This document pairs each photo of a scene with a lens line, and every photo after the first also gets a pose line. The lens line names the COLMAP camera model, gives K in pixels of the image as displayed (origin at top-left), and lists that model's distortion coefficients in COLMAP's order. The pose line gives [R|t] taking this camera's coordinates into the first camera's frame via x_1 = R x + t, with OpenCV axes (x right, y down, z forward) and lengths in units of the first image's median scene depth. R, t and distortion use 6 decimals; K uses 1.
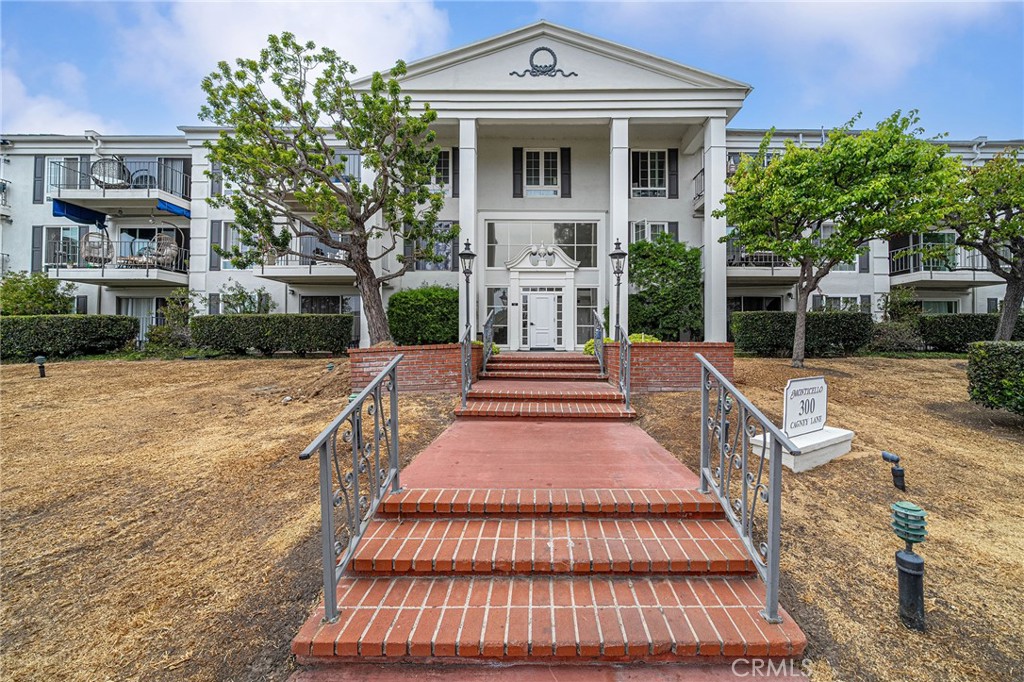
lens RADIAL K [[355.8, 0, 503.3], [0, 355.8, 333.4], [0, 0, 1]] dist [-0.002989, -0.000193]
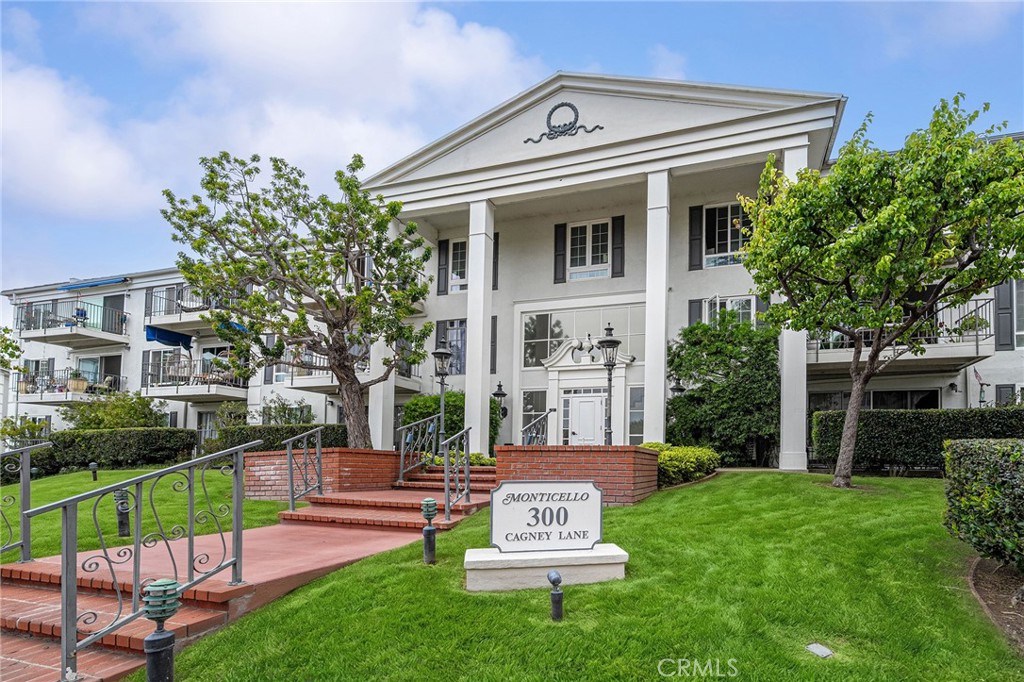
lens RADIAL K [[429.6, 0, 534.3], [0, 429.6, 443.7], [0, 0, 1]] dist [-0.000838, -0.000141]
pose [[0.965530, -0.003560, -0.260269, 0.252306], [-0.000483, 0.999880, -0.015469, 0.013322], [0.260293, 0.015061, 0.965412, 0.011096]]
